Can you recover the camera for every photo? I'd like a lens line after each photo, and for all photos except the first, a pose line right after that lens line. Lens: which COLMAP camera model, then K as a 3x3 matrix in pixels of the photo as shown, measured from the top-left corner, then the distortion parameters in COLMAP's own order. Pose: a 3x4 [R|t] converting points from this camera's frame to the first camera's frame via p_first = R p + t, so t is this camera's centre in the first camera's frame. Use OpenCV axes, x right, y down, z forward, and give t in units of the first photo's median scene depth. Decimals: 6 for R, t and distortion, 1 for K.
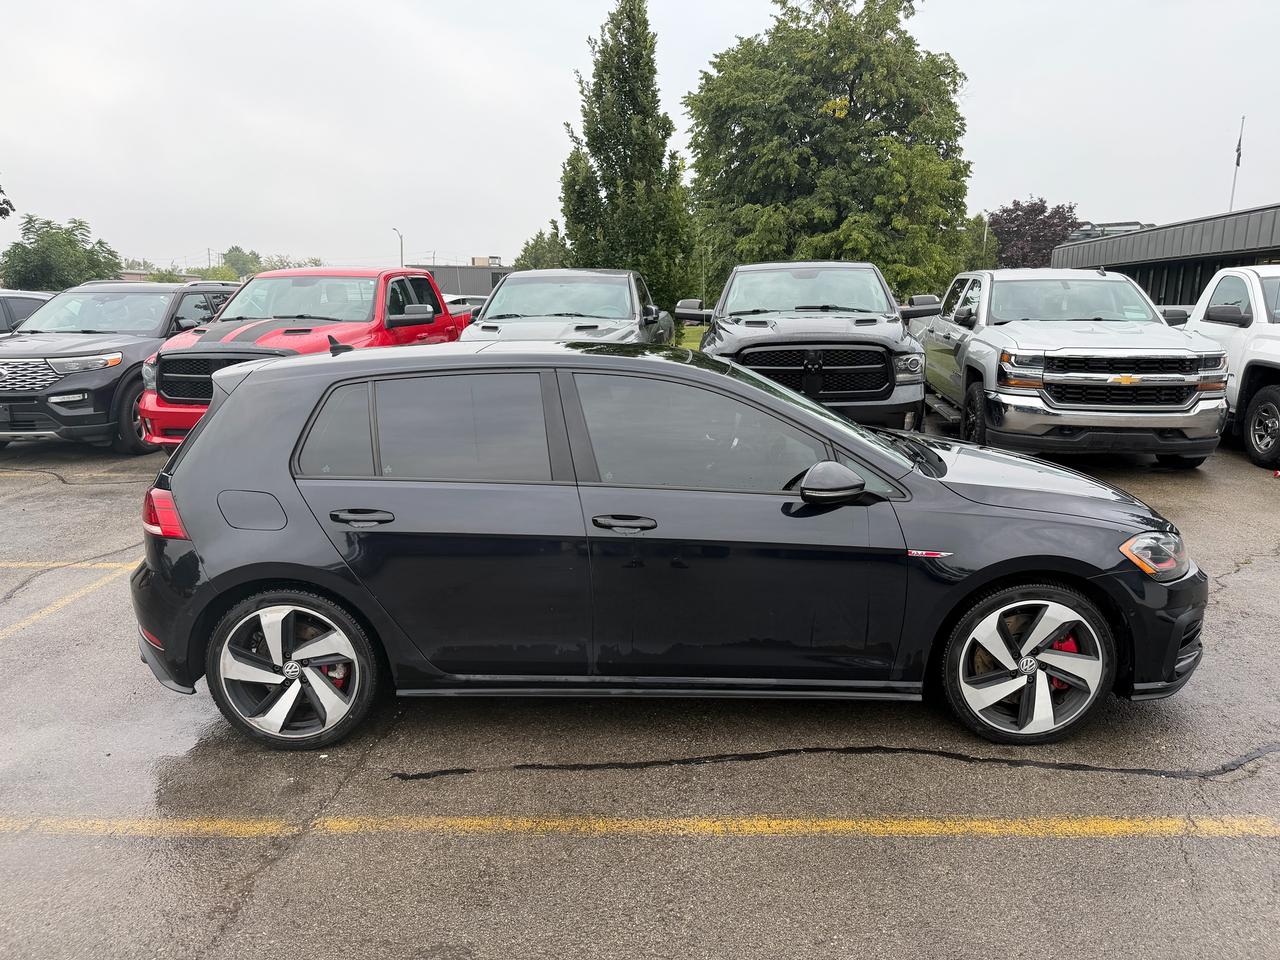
lens RADIAL K [[919.7, 0, 640.0], [0, 919.7, 480.0], [0, 0, 1]] dist [0.008479, -0.027221]
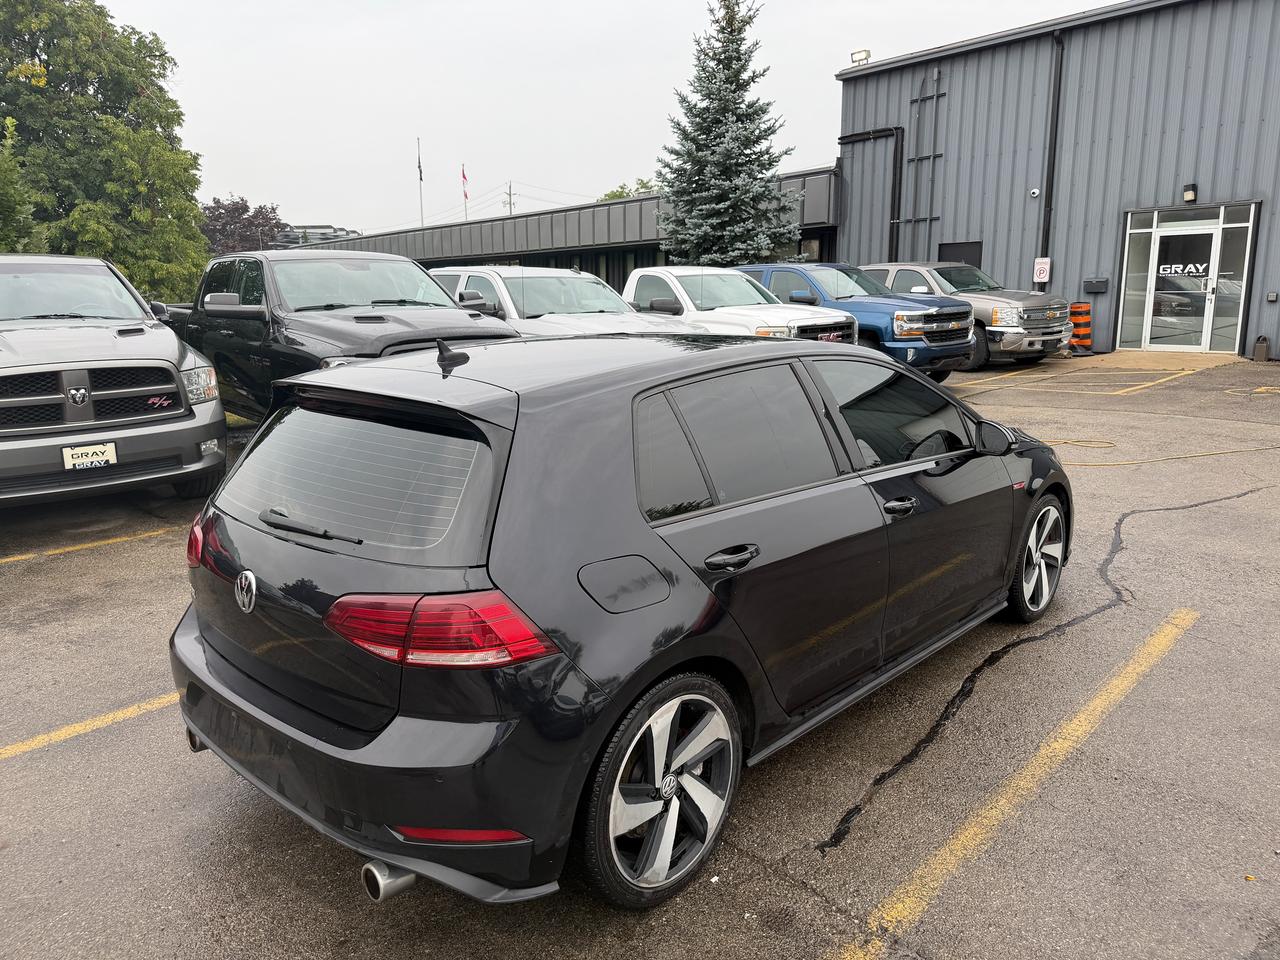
lens RADIAL K [[919.7, 0, 640.0], [0, 919.7, 480.0], [0, 0, 1]] dist [0.008479, -0.027221]
pose [[0.660053, -0.153283, 0.735415, -0.403281], [0.153804, 0.985798, 0.067428, -0.039431], [-0.735306, 0.068604, 0.674254, 0.228351]]
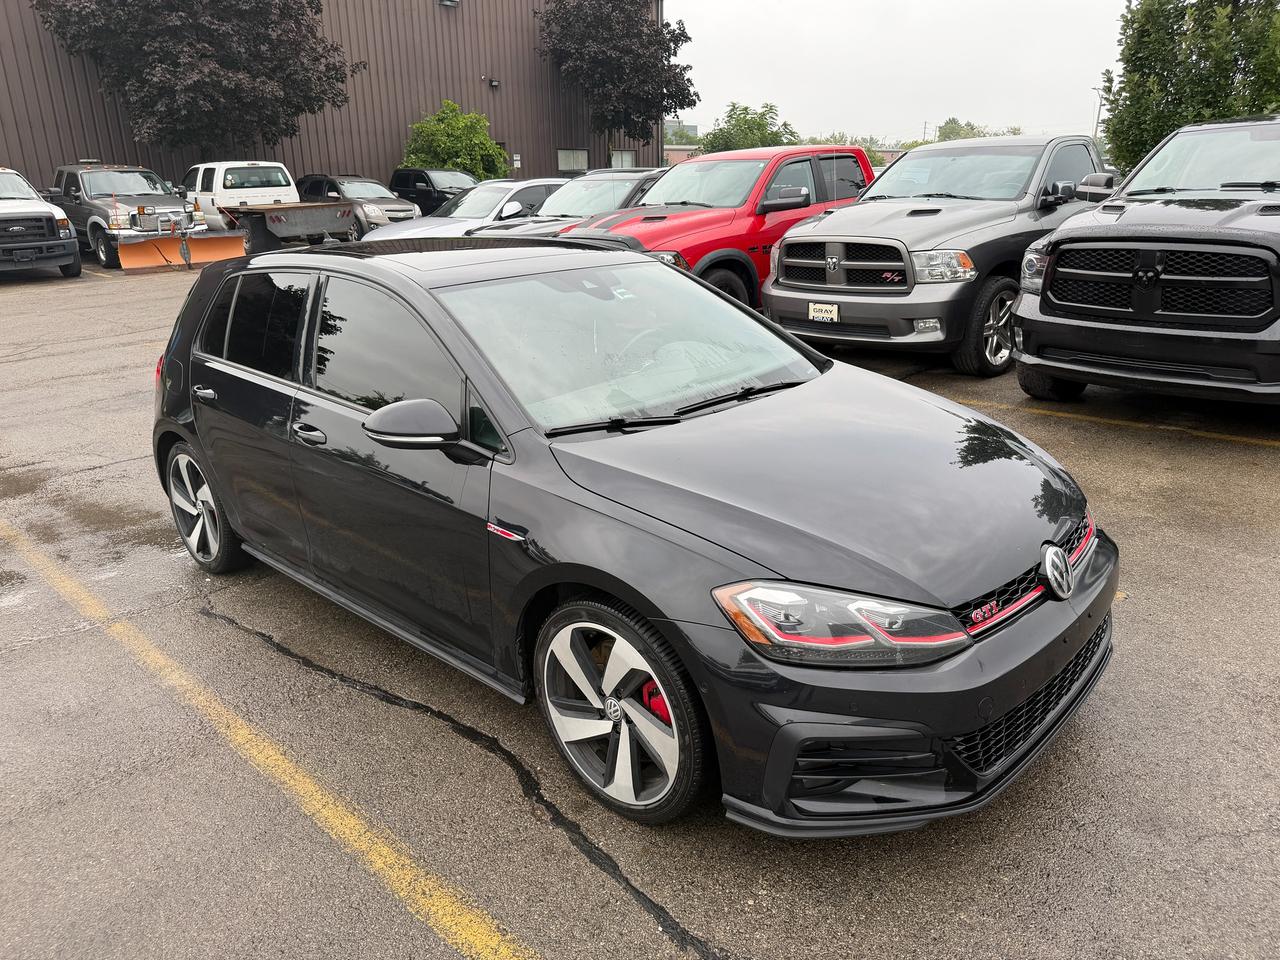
lens RADIAL K [[923.8, 0, 640.0], [0, 923.8, 480.0], [0, 0, 1]] dist [0.024981, -0.034897]
pose [[0.737504, 0.190202, -0.648005, 0.390389], [-0.106384, 0.980261, 0.166648, -0.046223], [0.666911, -0.053966, 0.743181, 0.209454]]
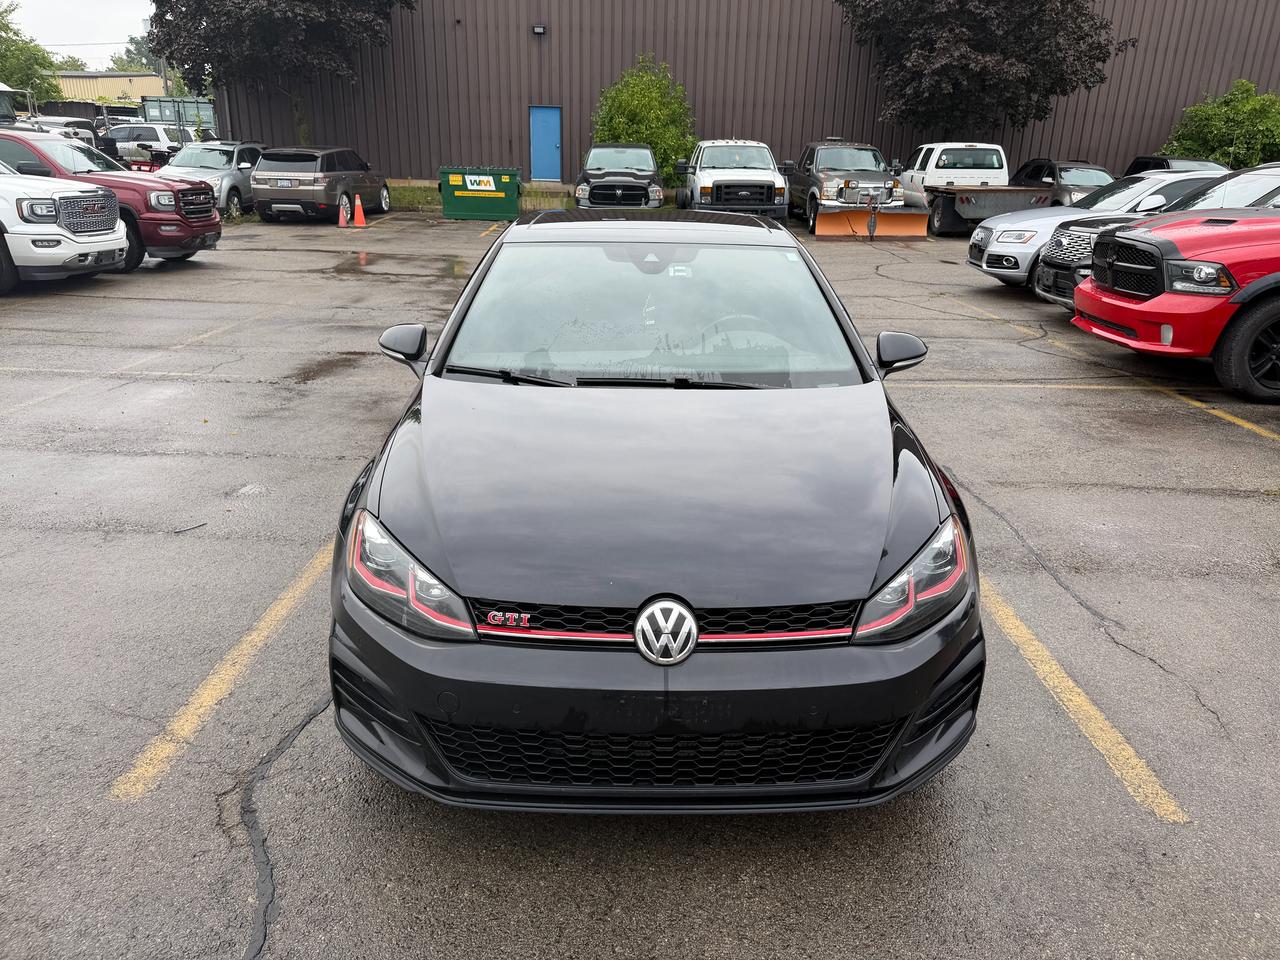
lens RADIAL K [[940.2, 0, 614.7], [0, 940.2, 486.5], [0, 0, 1]] dist [-0.039558, 0.005322]
pose [[0.003146, 0.323597, -0.946190, 0.537818], [-0.206419, 0.926027, 0.316015, -0.098167], [0.978459, 0.194318, 0.069710, 0.499280]]
